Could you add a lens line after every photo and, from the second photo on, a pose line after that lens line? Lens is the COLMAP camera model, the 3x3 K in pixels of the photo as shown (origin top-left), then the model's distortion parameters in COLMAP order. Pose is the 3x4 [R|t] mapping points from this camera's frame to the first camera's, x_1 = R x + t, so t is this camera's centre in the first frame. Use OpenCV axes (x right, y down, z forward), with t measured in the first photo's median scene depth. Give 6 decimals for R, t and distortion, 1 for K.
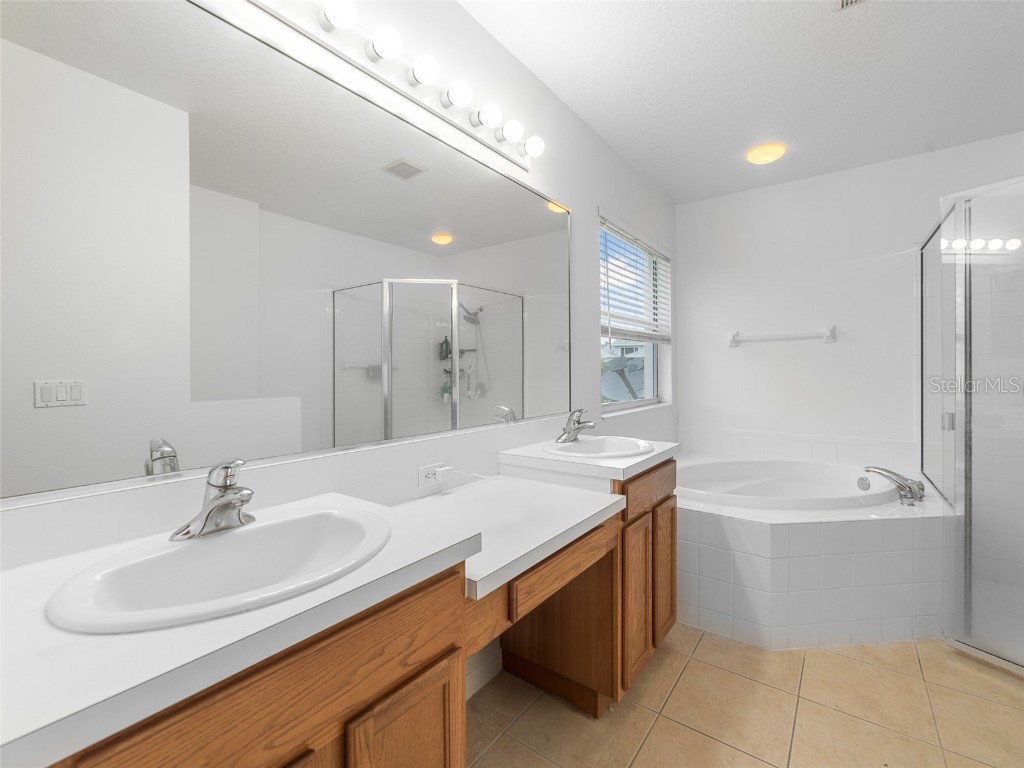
lens RADIAL K [[446.4, 0, 512.4], [0, 446.4, 374.5], [0, 0, 1]] dist [-0.002520, 0.000293]
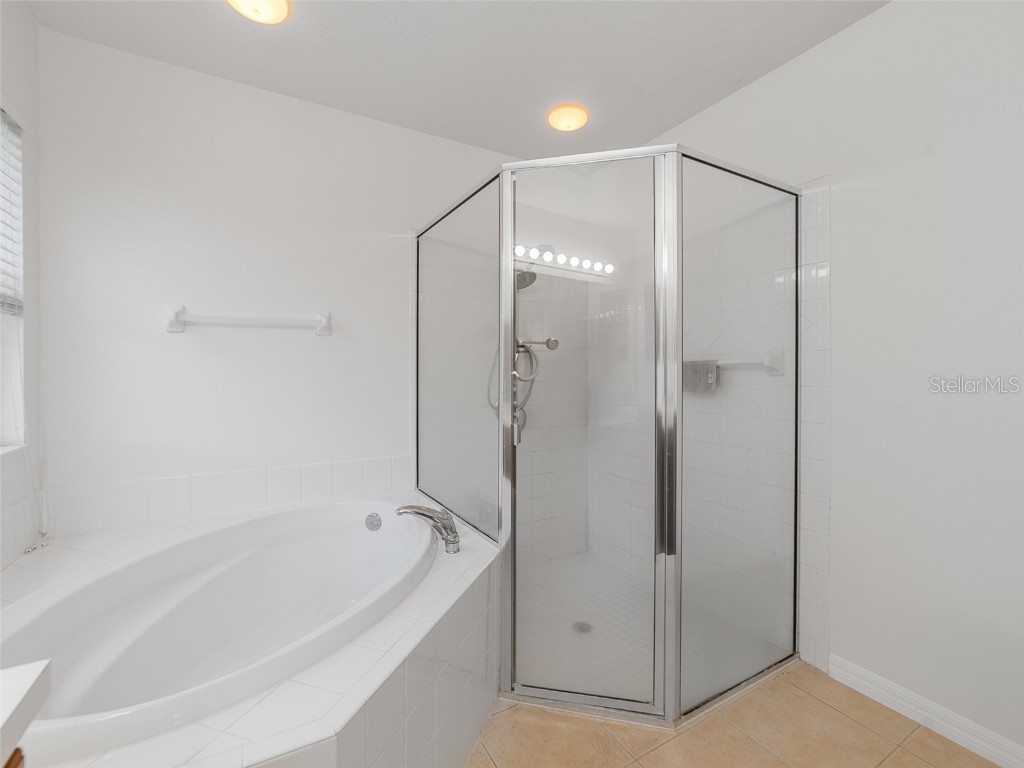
lens RADIAL K [[446.4, 0, 508.6], [0, 446.4, 368.0], [0, 0, 1]] dist [-0.002520, 0.000293]
pose [[0.393720, 0.010626, 0.919169, 0.158088], [0.008219, 0.999853, -0.015080, -0.005022], [-0.919194, 0.013491, 0.393574, 0.432866]]
